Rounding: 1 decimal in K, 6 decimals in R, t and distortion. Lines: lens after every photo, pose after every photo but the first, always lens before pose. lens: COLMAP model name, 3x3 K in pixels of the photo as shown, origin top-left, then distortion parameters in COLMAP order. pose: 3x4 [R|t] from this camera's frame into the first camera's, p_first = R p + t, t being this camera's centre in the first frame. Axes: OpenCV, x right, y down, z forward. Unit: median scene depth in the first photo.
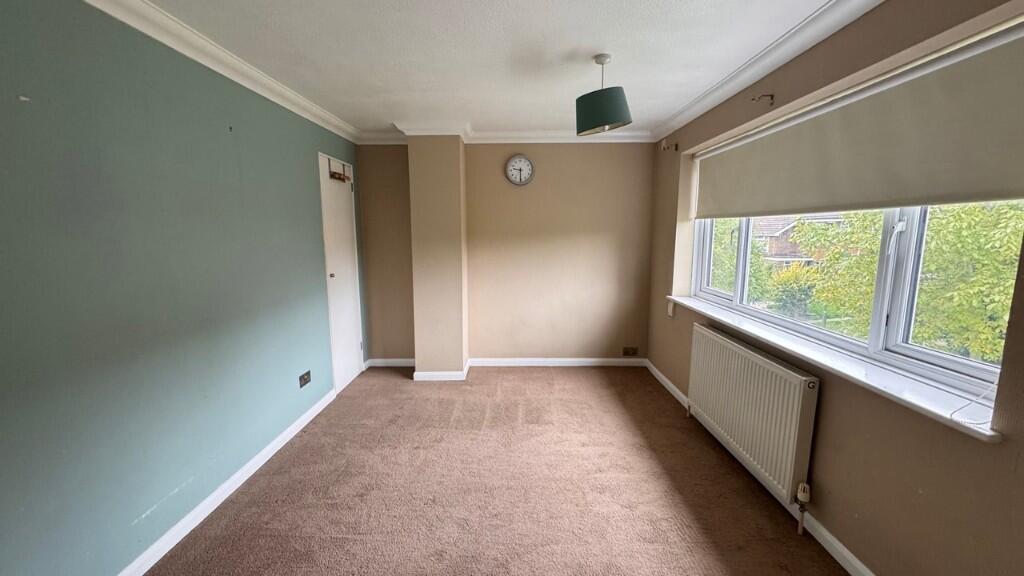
lens RADIAL K [[414.1, 0, 512.0], [0, 414.1, 288.0], [0, 0, 1]] dist [0.000218, 0.000655]
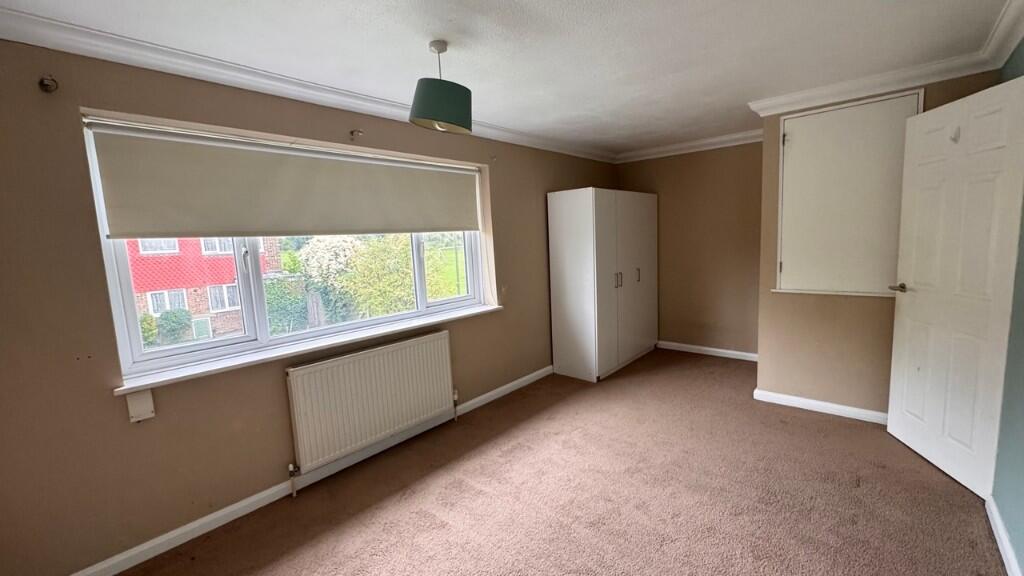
lens RADIAL K [[414.1, 0, 512.0], [0, 414.1, 288.0], [0, 0, 1]] dist [0.000218, 0.000655]
pose [[-0.746634, -0.045823, 0.663655, -0.495760], [0.136827, 0.965716, 0.220613, -0.235572], [-0.651012, 0.255523, -0.714767, 1.649786]]
